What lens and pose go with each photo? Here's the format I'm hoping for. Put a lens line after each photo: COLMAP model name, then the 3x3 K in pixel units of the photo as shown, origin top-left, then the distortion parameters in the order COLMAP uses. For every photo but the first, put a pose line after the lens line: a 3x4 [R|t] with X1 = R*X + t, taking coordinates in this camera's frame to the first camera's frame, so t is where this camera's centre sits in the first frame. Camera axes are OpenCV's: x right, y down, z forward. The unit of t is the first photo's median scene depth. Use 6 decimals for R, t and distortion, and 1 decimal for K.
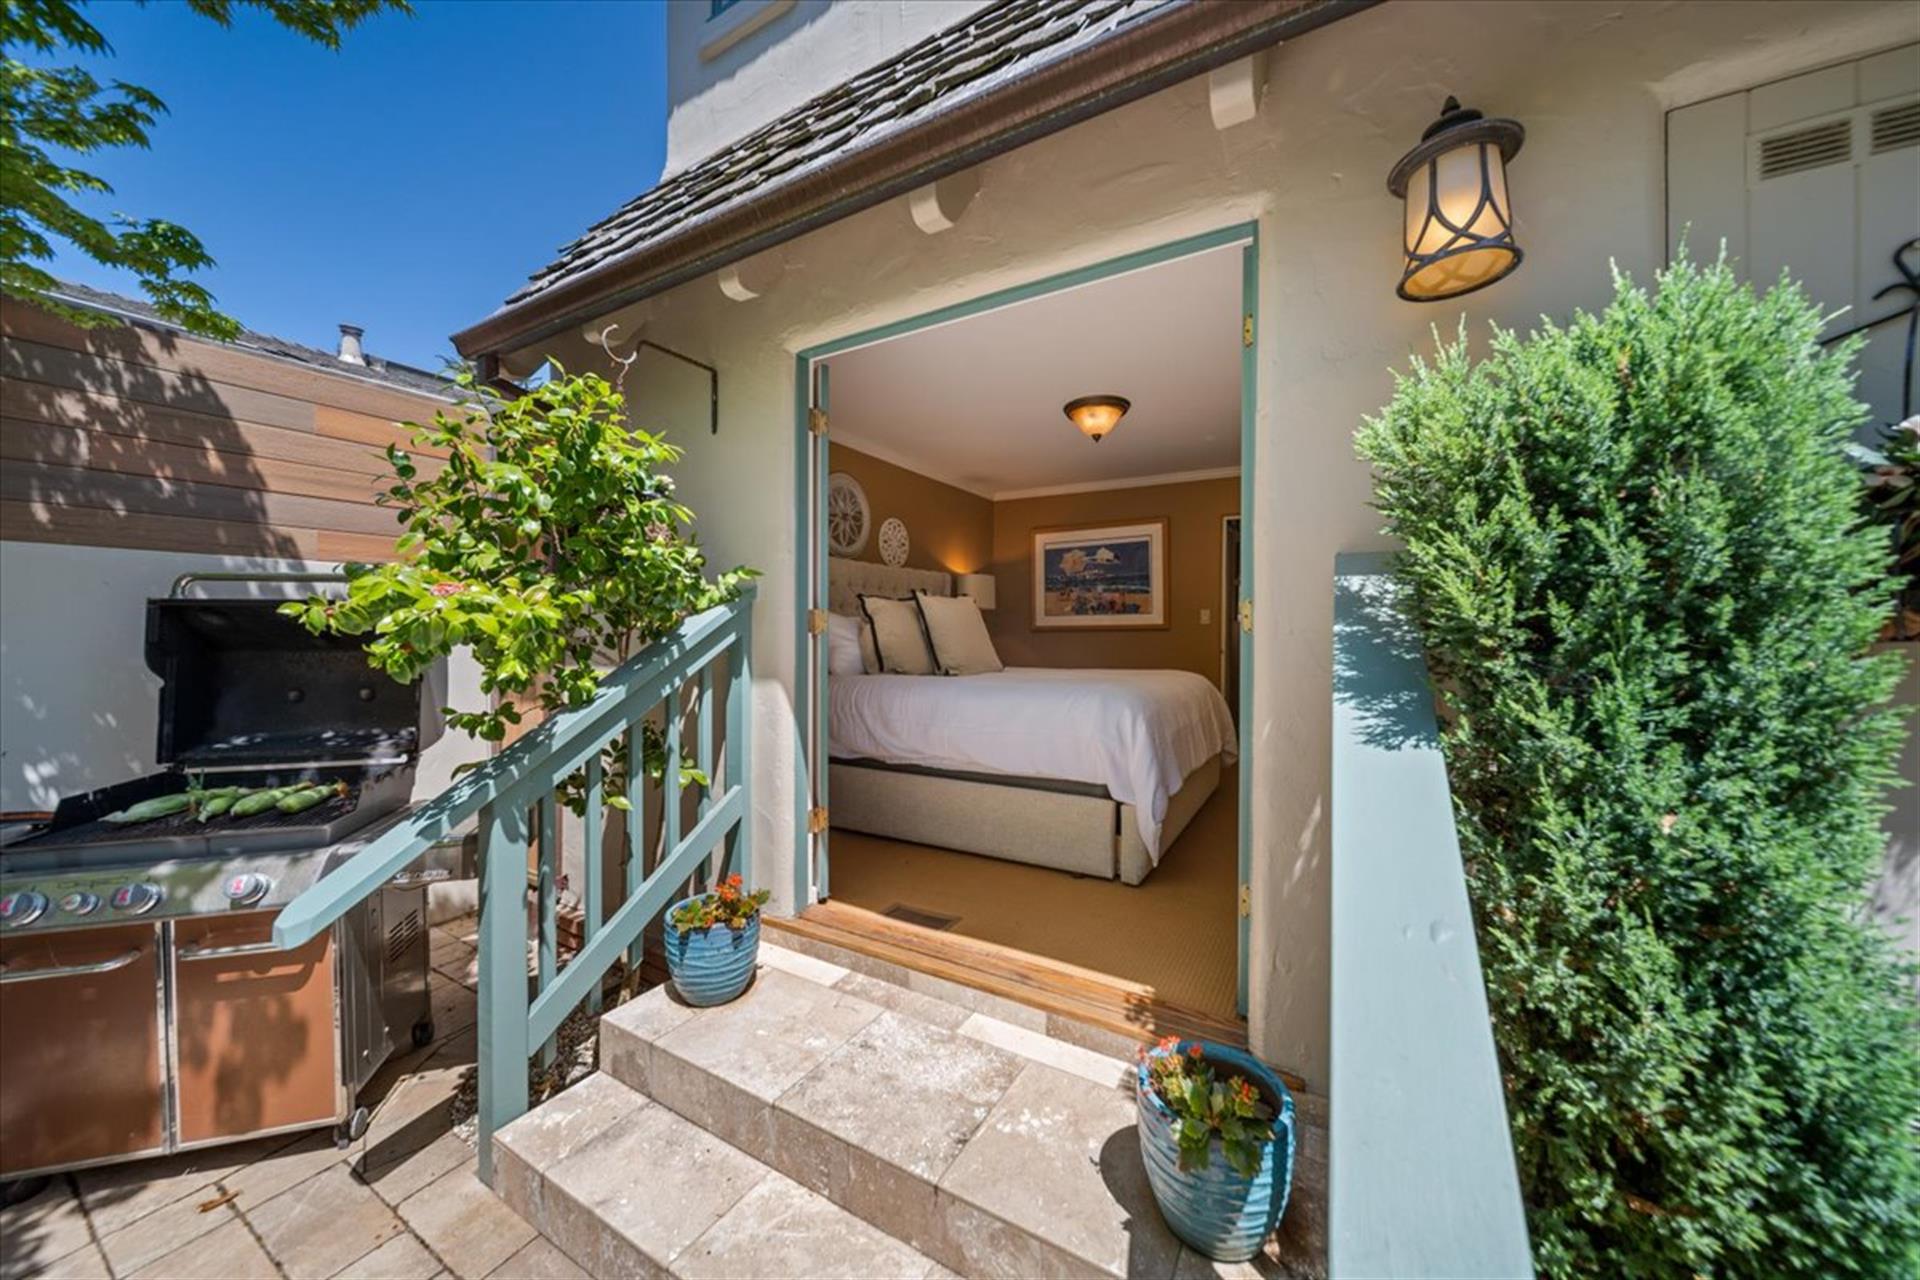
lens RADIAL K [[687.5, 0, 949.5], [0, 687.5, 639.3], [0, 0, 1]] dist [0.006025, -0.001400]
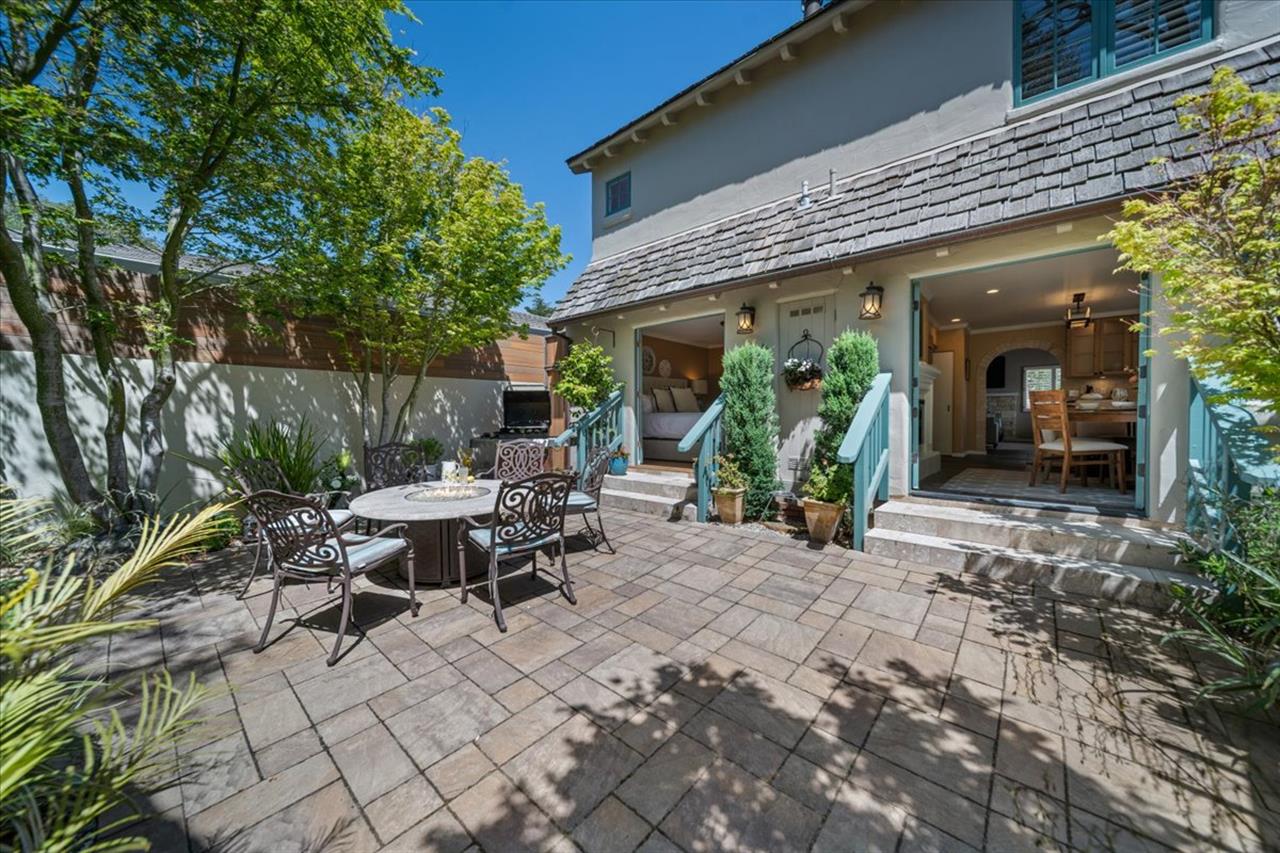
lens RADIAL K [[421.6, 0, 641.0], [0, 421.6, 419.7], [0, 0, 1]] dist [-0.004777, 0.000095]
pose [[0.984868, -0.007540, -0.173144, 0.259859], [0.008565, 0.999950, 0.005174, 0.118889], [0.173096, -0.006578, 0.984883, -1.538249]]
